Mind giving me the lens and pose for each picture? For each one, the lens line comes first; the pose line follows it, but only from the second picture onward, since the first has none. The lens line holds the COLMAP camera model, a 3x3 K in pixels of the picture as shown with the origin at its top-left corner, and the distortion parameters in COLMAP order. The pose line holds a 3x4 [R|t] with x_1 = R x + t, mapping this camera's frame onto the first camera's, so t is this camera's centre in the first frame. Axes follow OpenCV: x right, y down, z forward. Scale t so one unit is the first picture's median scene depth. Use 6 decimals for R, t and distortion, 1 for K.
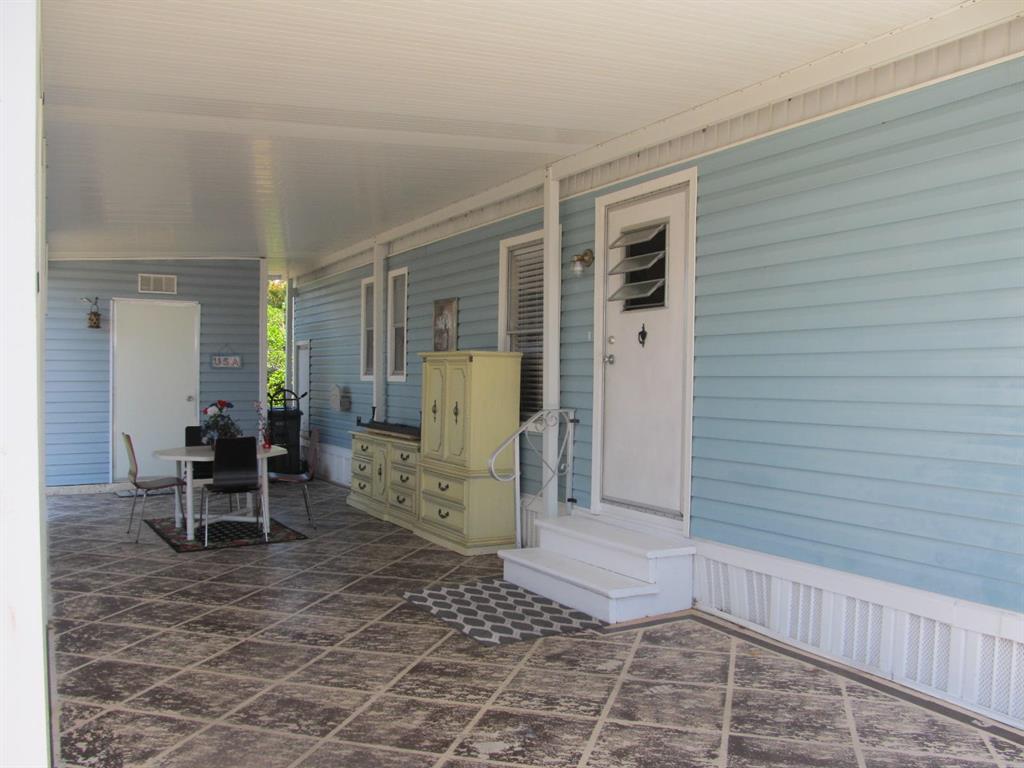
lens RADIAL K [[856.1, 0, 510.3], [0, 856.1, 392.7], [0, 0, 1]] dist [-0.059550, 0.054555]
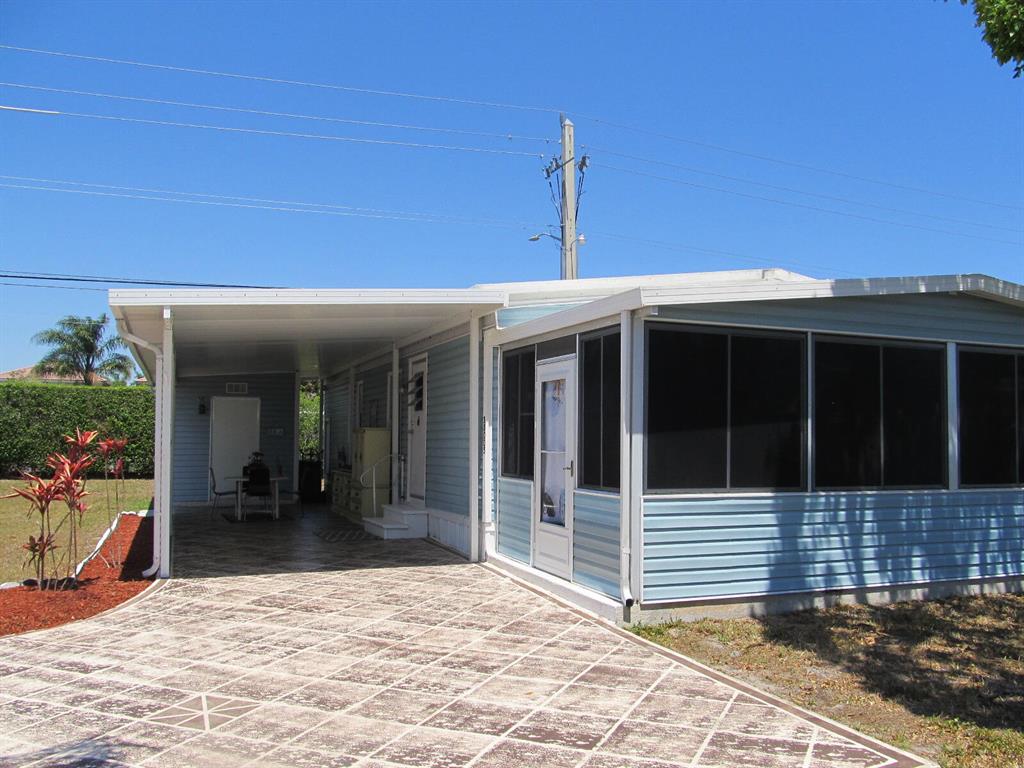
lens RADIAL K [[856.1, 0, 510.3], [0, 856.1, 392.7], [0, 0, 1]] dist [-0.059550, 0.054555]
pose [[0.991085, -0.010938, -0.132785, 0.732193], [0.000783, 0.997085, -0.076290, 0.032840], [0.133232, 0.075506, 0.988204, -1.288700]]
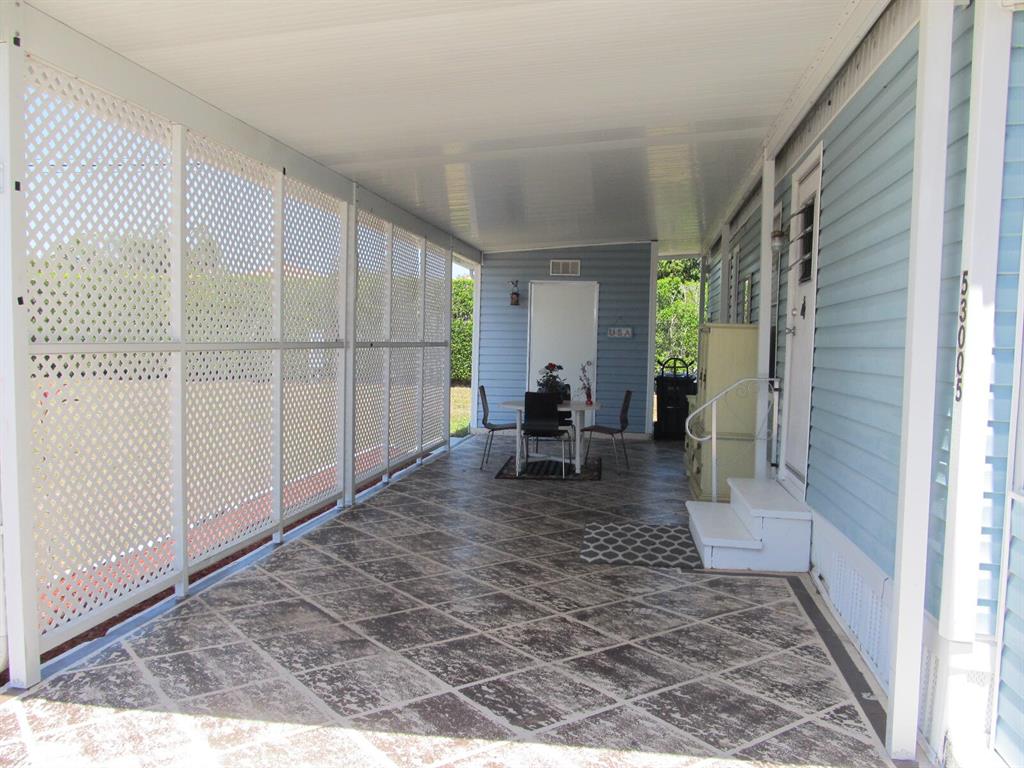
lens RADIAL K [[855.6, 0, 515.1], [0, 855.6, 402.9], [0, 0, 1]] dist [-0.055414, 0.139437]
pose [[0.792192, 0.053209, -0.607948, 0.530140], [-0.026353, 0.998245, 0.053029, 0.002600], [0.609703, -0.025988, 0.792204, -0.027484]]
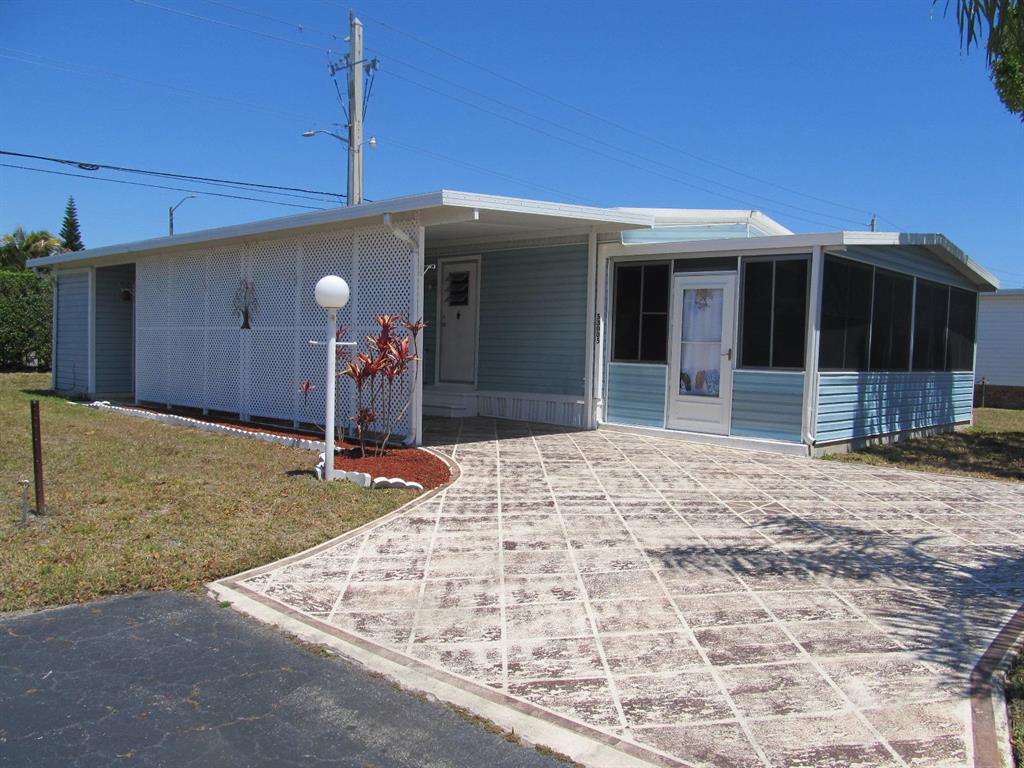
lens RADIAL K [[856.1, 0, 510.3], [0, 856.1, 392.7], [0, 0, 1]] dist [-0.059550, 0.054555]
pose [[0.947984, -0.002837, 0.318305, -0.540088], [-0.009123, 0.999307, 0.036076, 0.074548], [-0.318187, -0.037104, 0.947302, -1.571978]]
